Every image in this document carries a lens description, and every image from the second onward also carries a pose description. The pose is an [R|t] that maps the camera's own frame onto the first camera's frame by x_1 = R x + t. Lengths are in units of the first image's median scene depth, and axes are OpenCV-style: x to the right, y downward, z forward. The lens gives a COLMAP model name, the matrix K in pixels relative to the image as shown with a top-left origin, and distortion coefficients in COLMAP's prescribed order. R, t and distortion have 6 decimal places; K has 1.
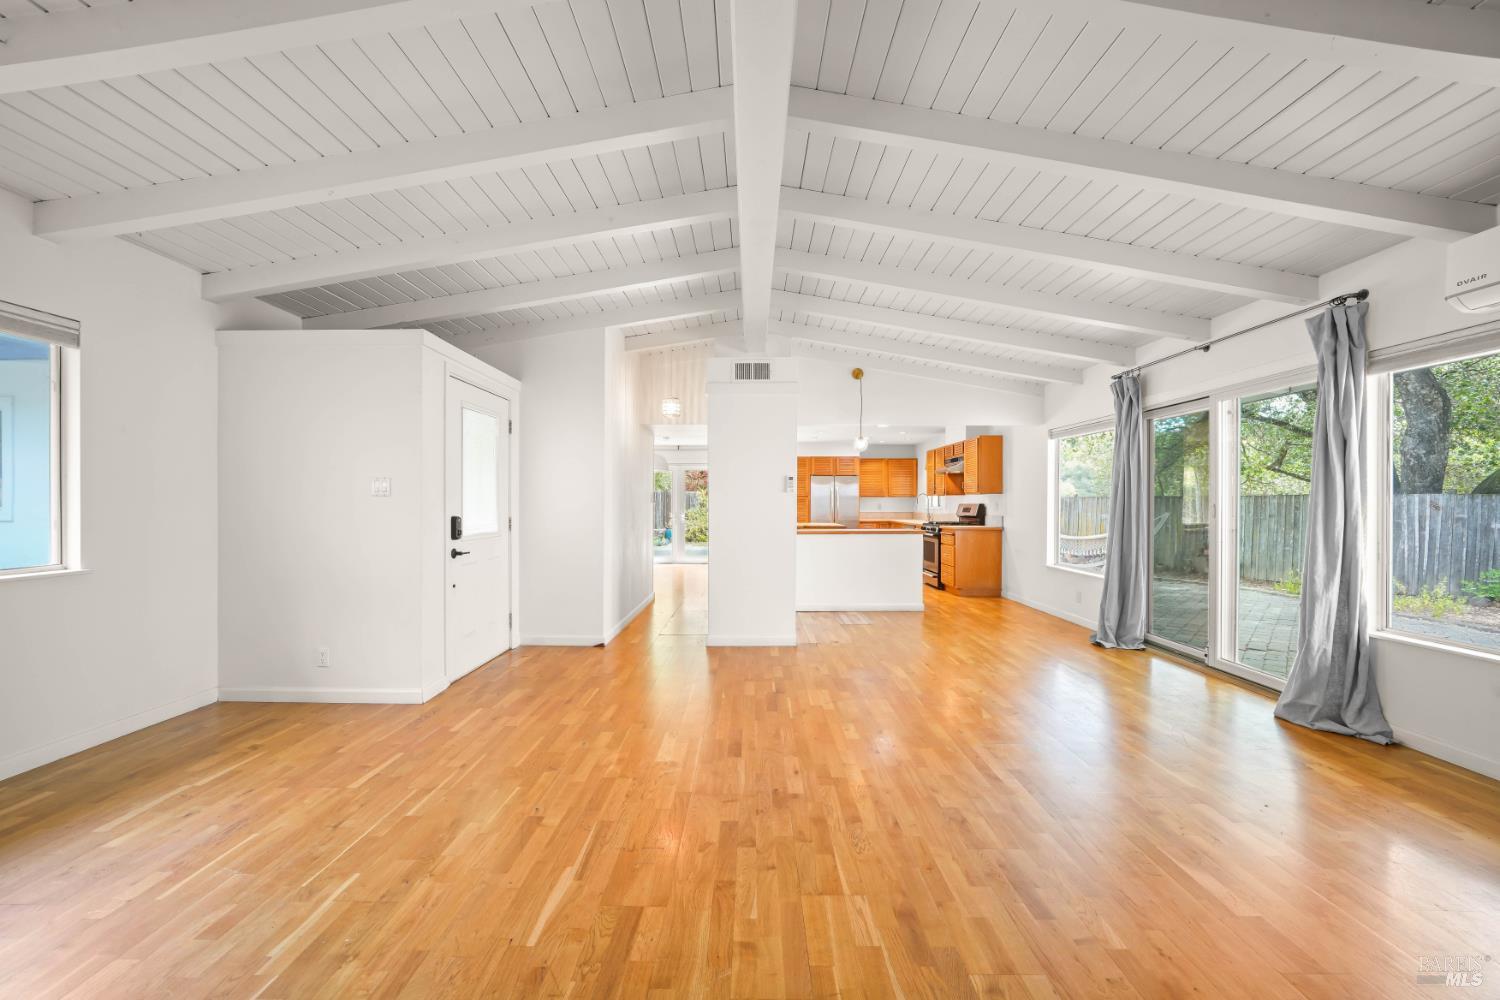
lens RADIAL K [[537.3, 0, 743.9], [0, 537.3, 507.0], [0, 0, 1]] dist [-0.016758, 0.000018]
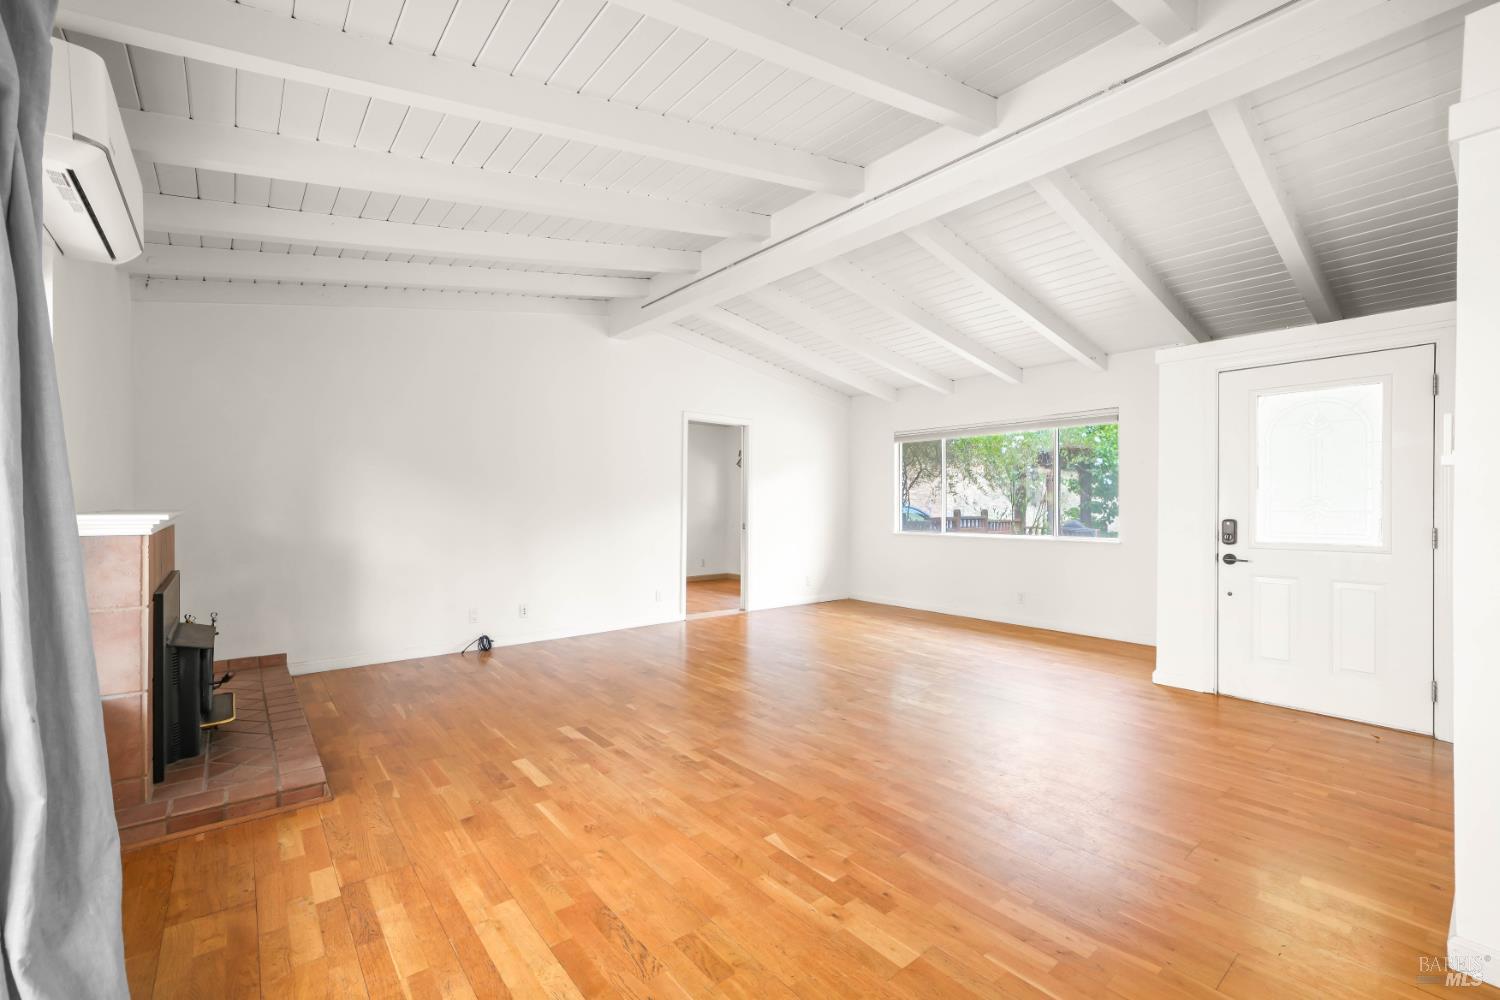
lens RADIAL K [[615.8, 0, 745.4], [0, 615.8, 510.0], [0, 0, 1]] dist [0.000762, -0.000001]
pose [[-0.758616, -0.004929, -0.651520, 0.353137], [-0.013229, 0.999882, 0.007840, 0.000313], [0.651404, 0.014567, -0.758591, 0.566719]]
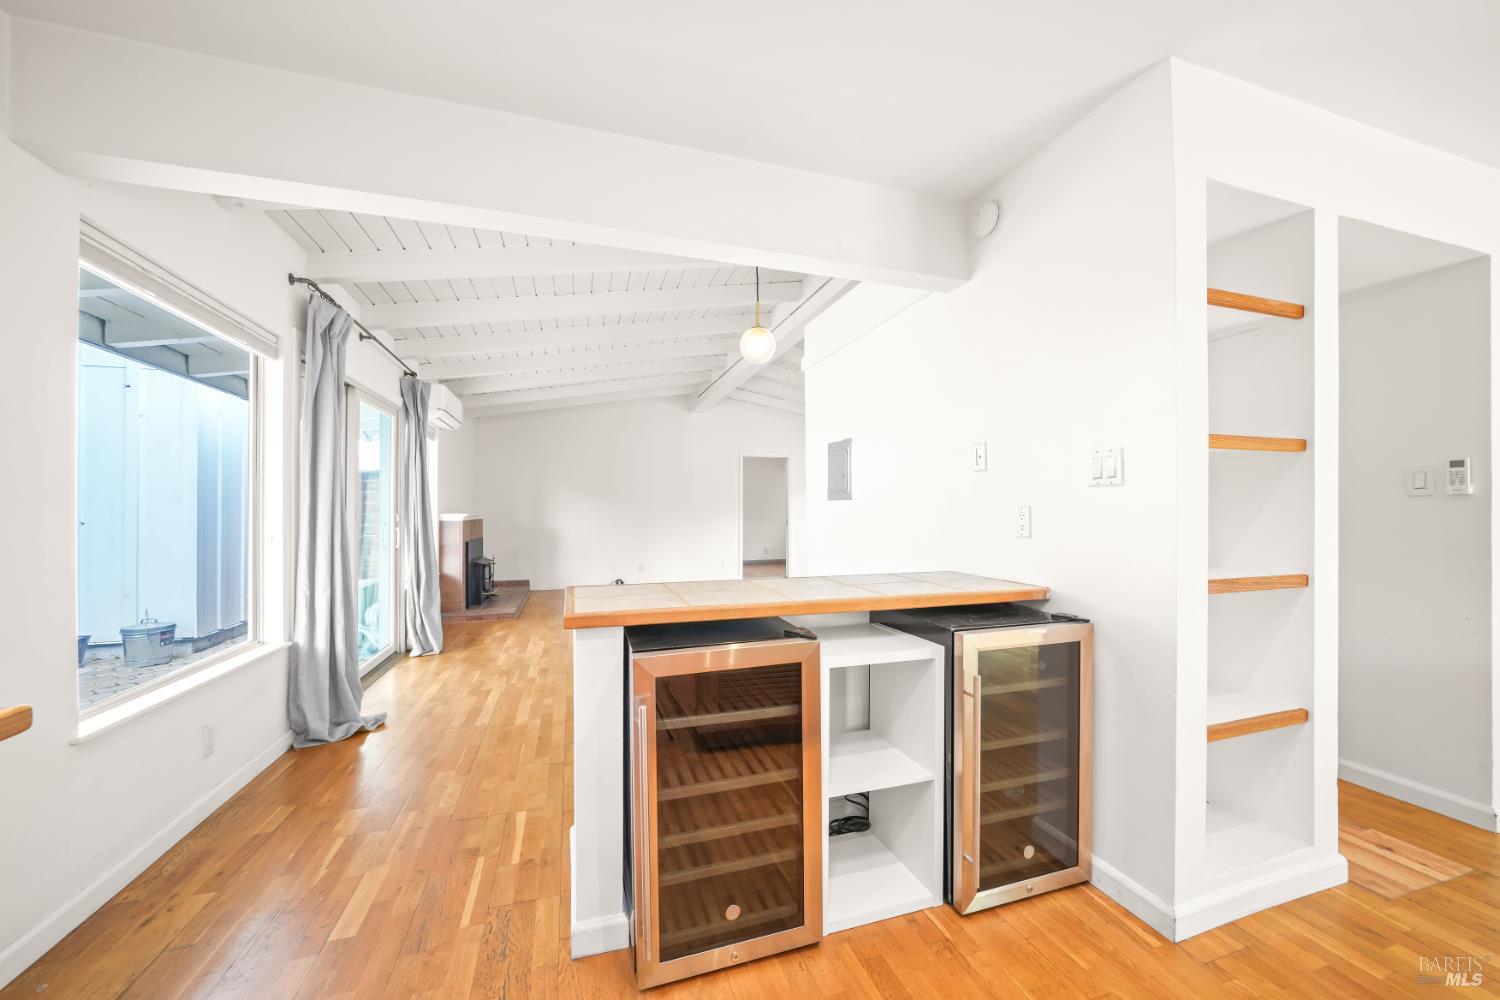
lens RADIAL K [[546.1, 0, 750.2], [0, 546.1, 508.0], [0, 0, 1]] dist [-0.002302, -0.000184]
pose [[-0.946620, 0.000045, -0.322353, 0.251292], [0.000129, 1.000000, -0.000239, -0.000952], [0.322353, -0.000268, -0.946620, 0.981345]]
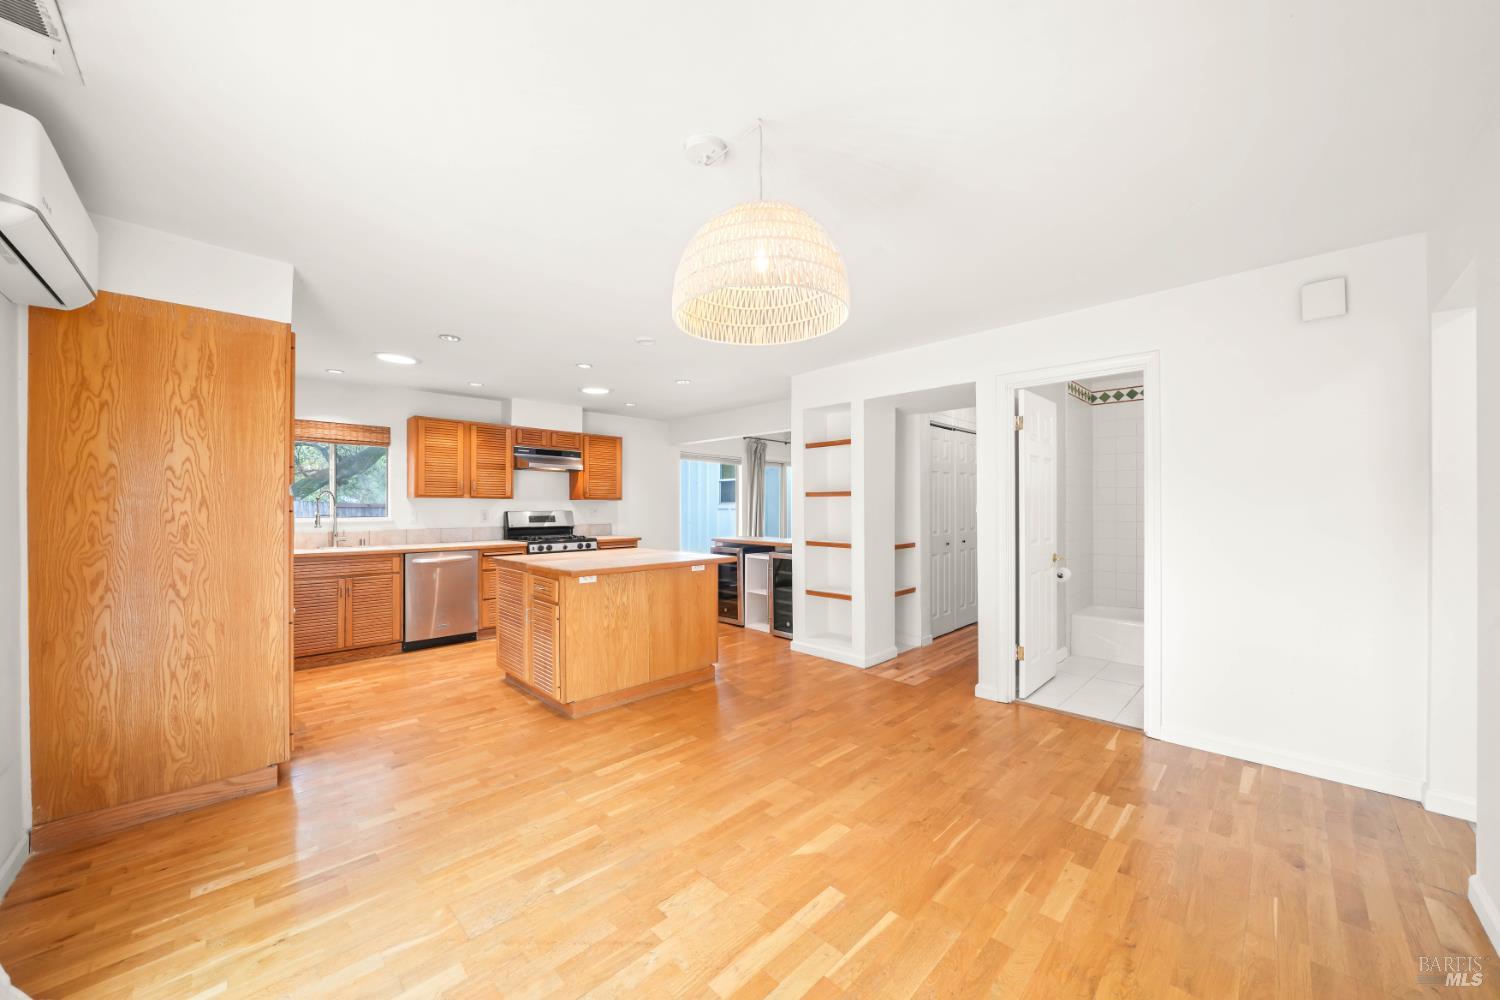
lens RADIAL K [[537.3, 0, 743.9], [0, 537.3, 507.0], [0, 0, 1]] dist [-0.016758, 0.000018]
pose [[-0.707282, 0.000092, 0.706932, -0.319079], [0.003768, 0.999986, 0.003640, -0.013556], [-0.706922, 0.005238, -0.707272, 1.304173]]
